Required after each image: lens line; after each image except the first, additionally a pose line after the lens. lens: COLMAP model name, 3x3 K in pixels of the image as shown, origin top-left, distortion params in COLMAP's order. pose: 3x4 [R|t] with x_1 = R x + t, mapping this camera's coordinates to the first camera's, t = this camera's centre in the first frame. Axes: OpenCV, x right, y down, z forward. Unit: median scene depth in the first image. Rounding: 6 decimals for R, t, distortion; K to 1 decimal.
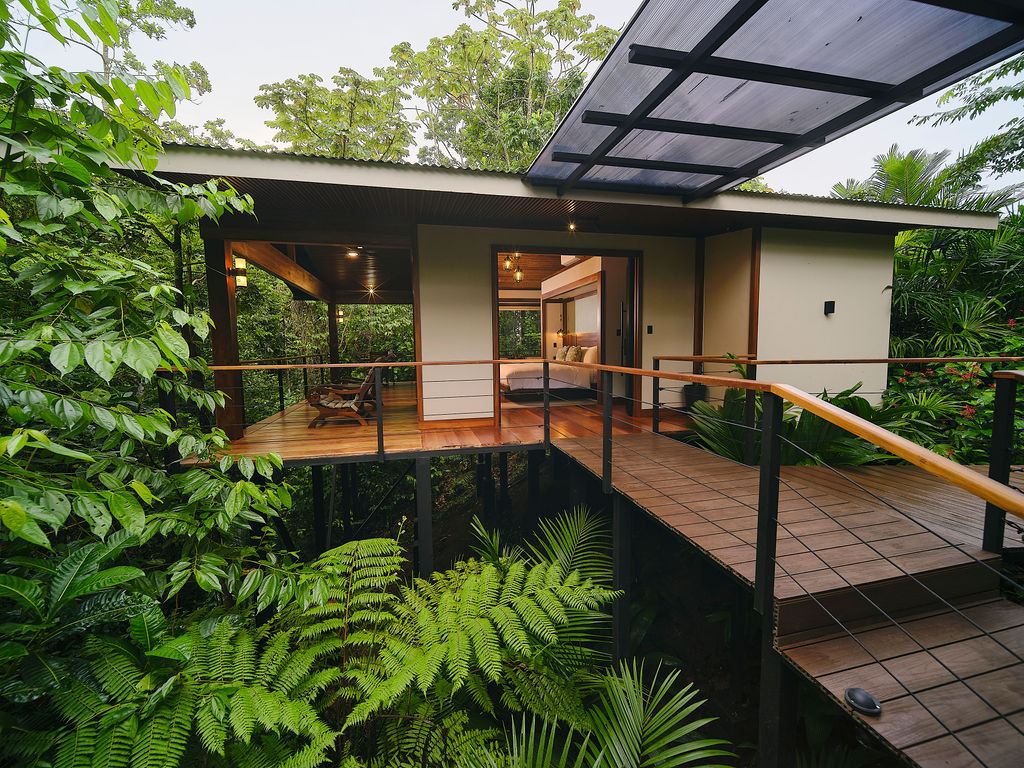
lens RADIAL K [[420.5, 0, 511.6], [0, 420.5, 384.7], [0, 0, 1]] dist [-0.006911, 0.000043]
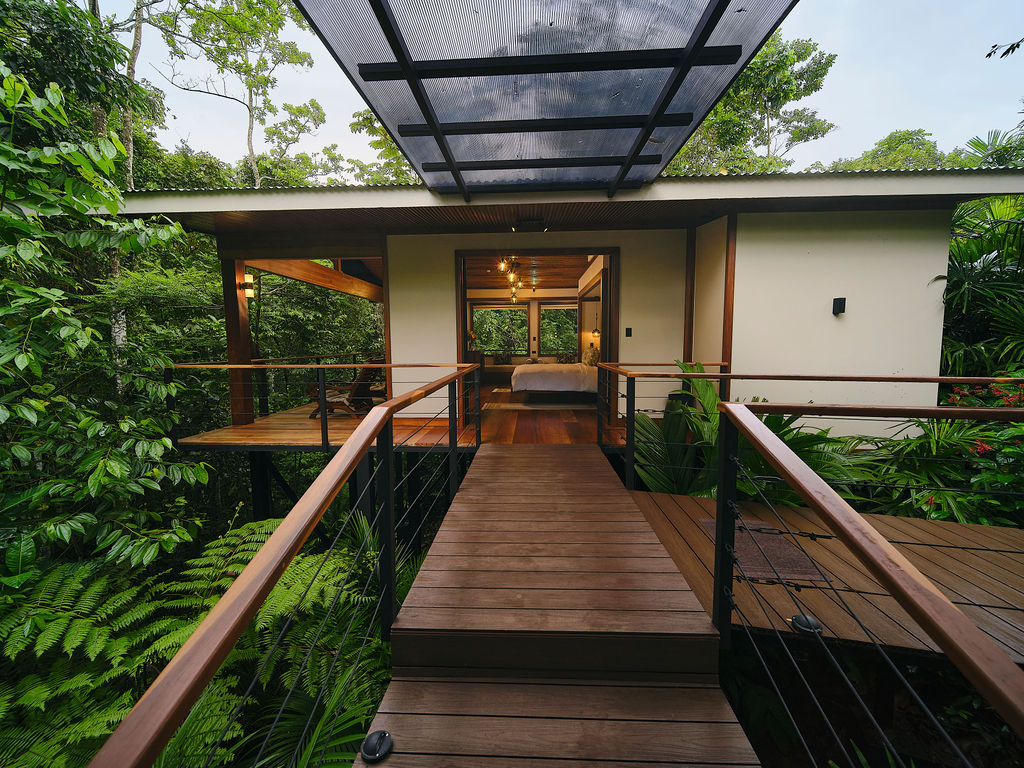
lens RADIAL K [[420.5, 0, 511.9], [0, 420.5, 386.1], [0, 0, 1]] dist [-0.006911, 0.000043]
pose [[0.961613, 0.034560, -0.272223, 0.377694], [-0.030905, 0.999366, 0.017702, -0.024228], [0.272662, -0.008610, 0.962071, 0.046619]]
